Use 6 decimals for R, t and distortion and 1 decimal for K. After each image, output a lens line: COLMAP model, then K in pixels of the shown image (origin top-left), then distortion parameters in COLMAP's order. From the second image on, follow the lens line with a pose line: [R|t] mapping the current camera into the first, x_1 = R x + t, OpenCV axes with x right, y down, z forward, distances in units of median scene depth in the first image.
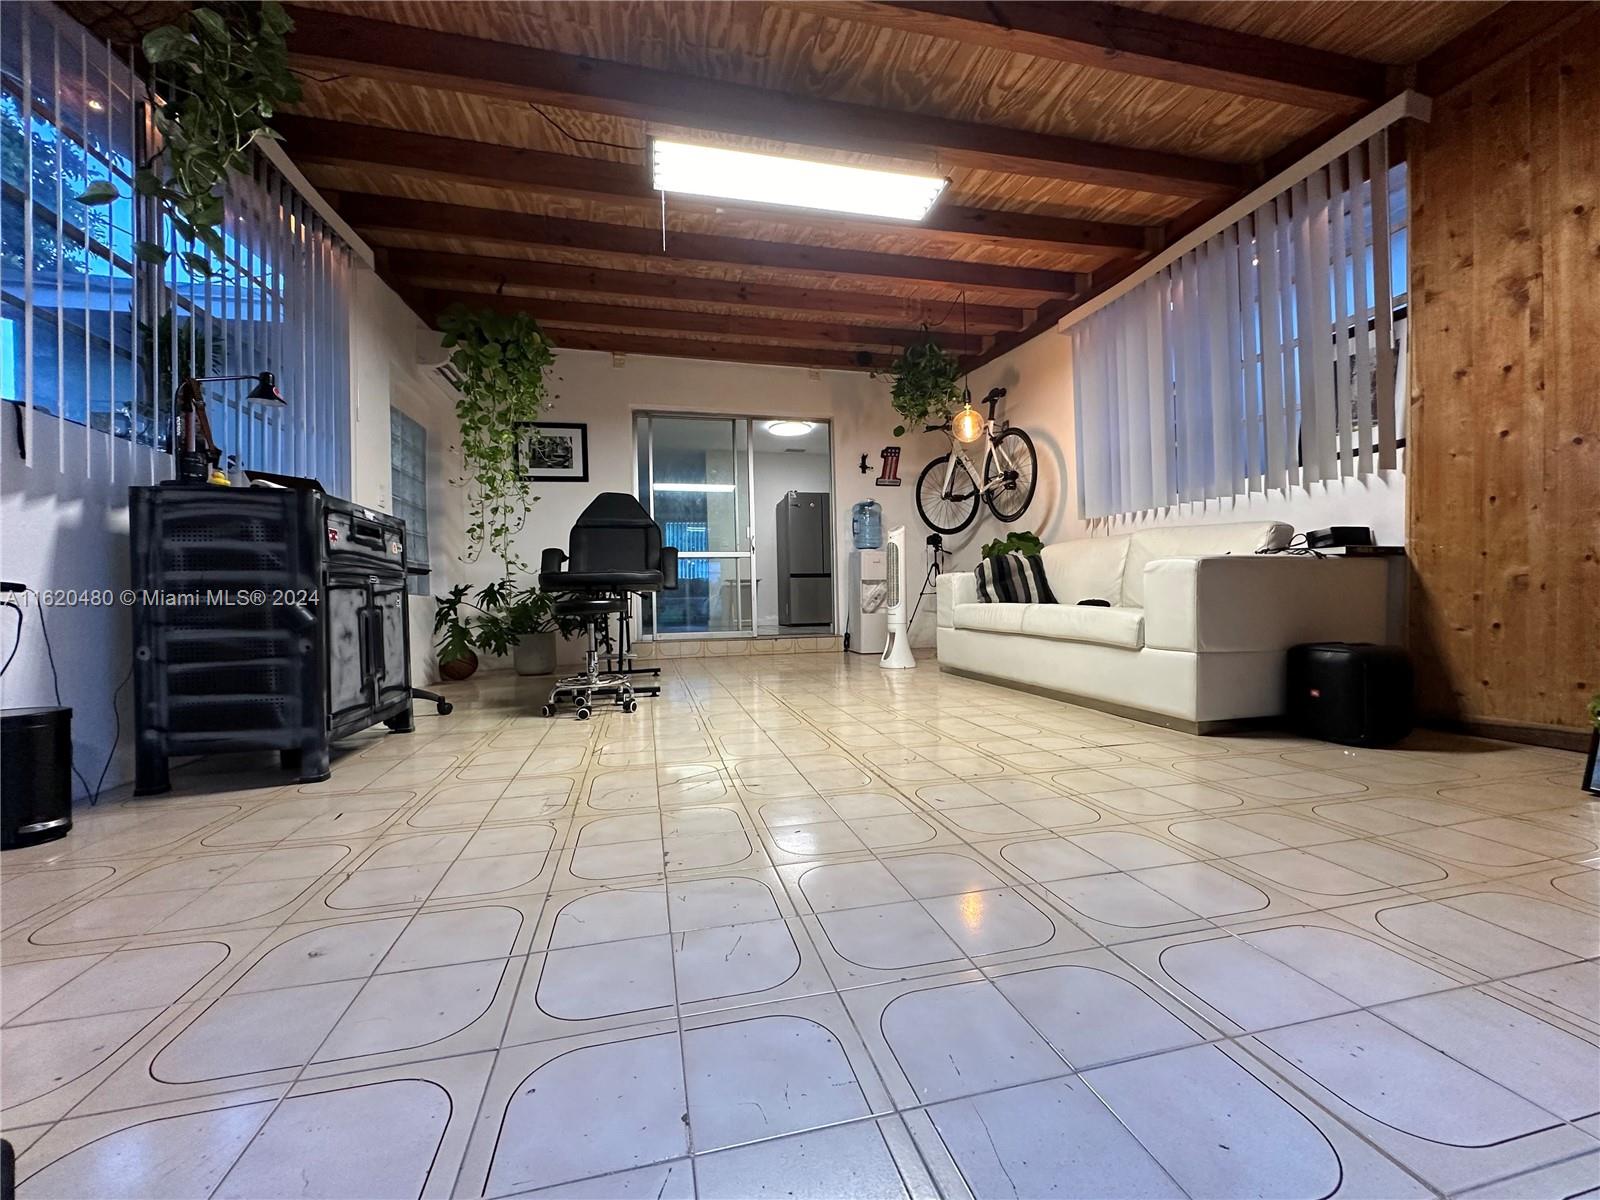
lens RADIAL K [[637.9, 0, 802.5], [0, 637.9, 606.0], [0, 0, 1]] dist [-0.000022, 0.000587]
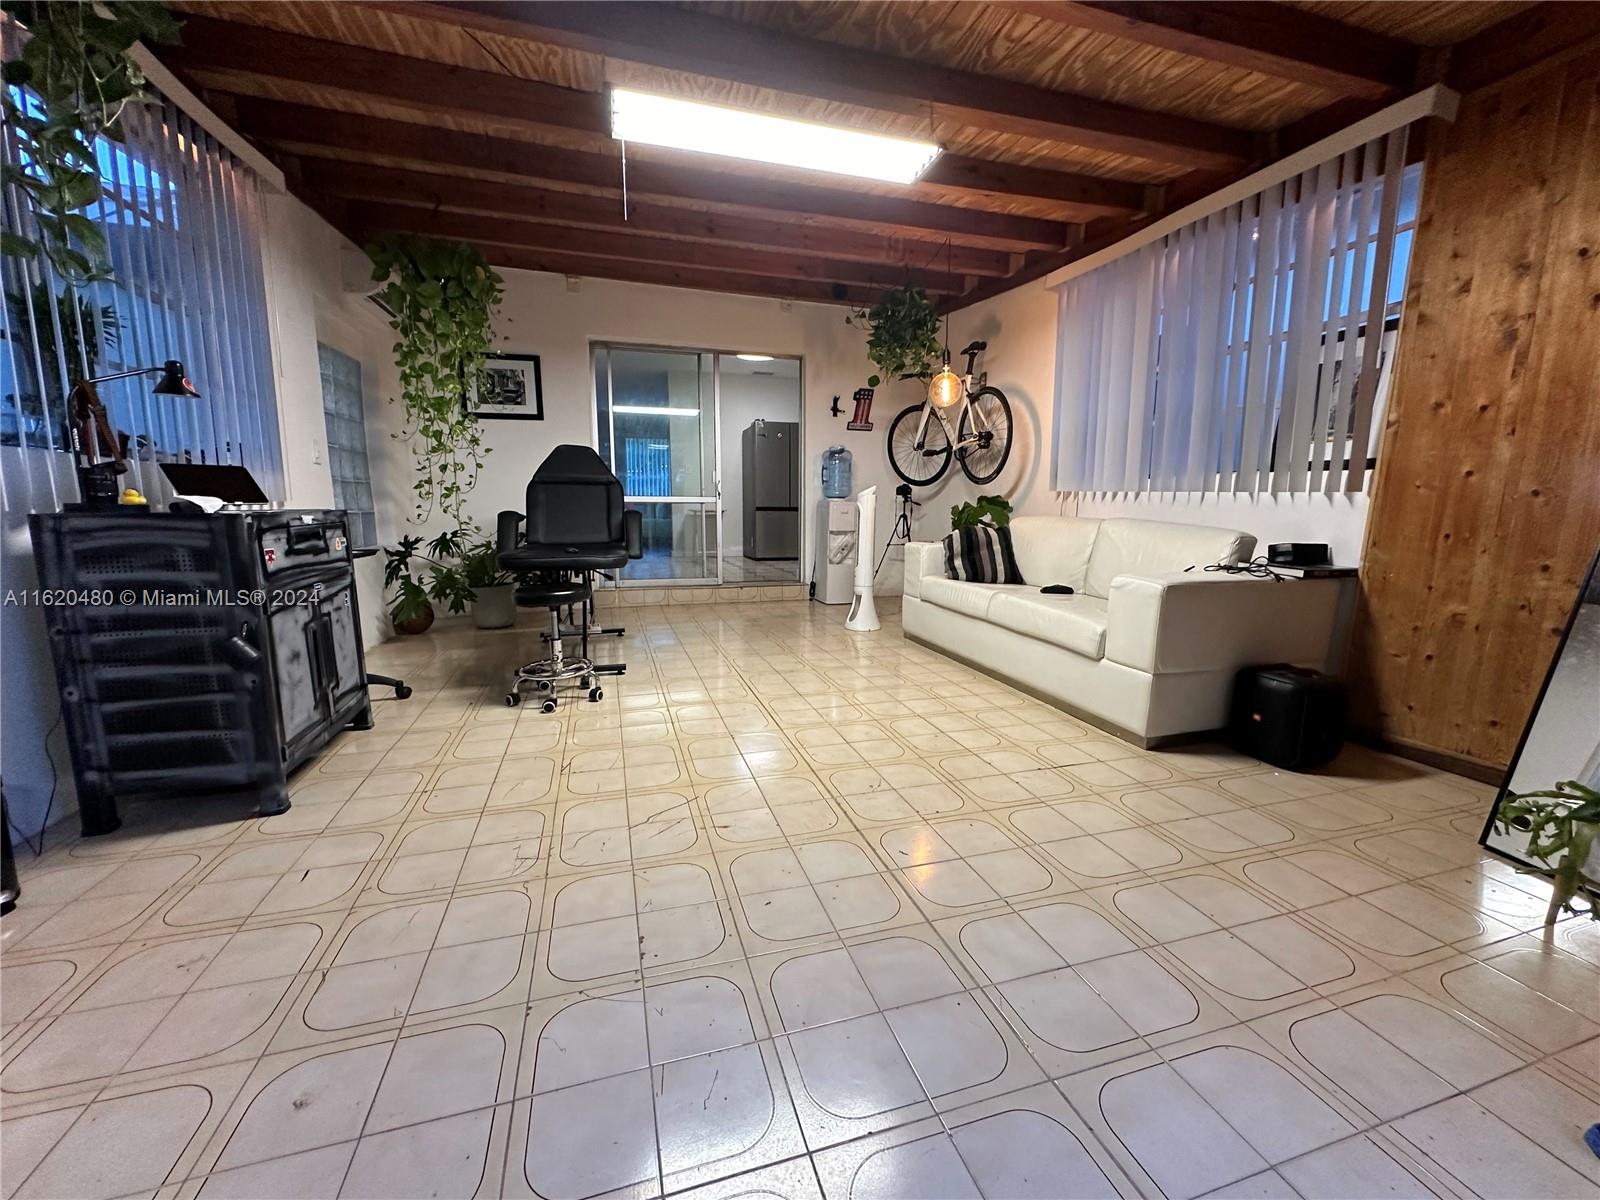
lens RADIAL K [[637.9, 0, 801.8], [0, 637.9, 593.8], [0, 0, 1]] dist [-0.000022, 0.000587]
pose [[0.998063, 0.018028, 0.059541, -0.013101], [-0.026660, 0.988697, 0.147536, -0.163931], [-0.056208, -0.148838, 0.987263, 0.023893]]
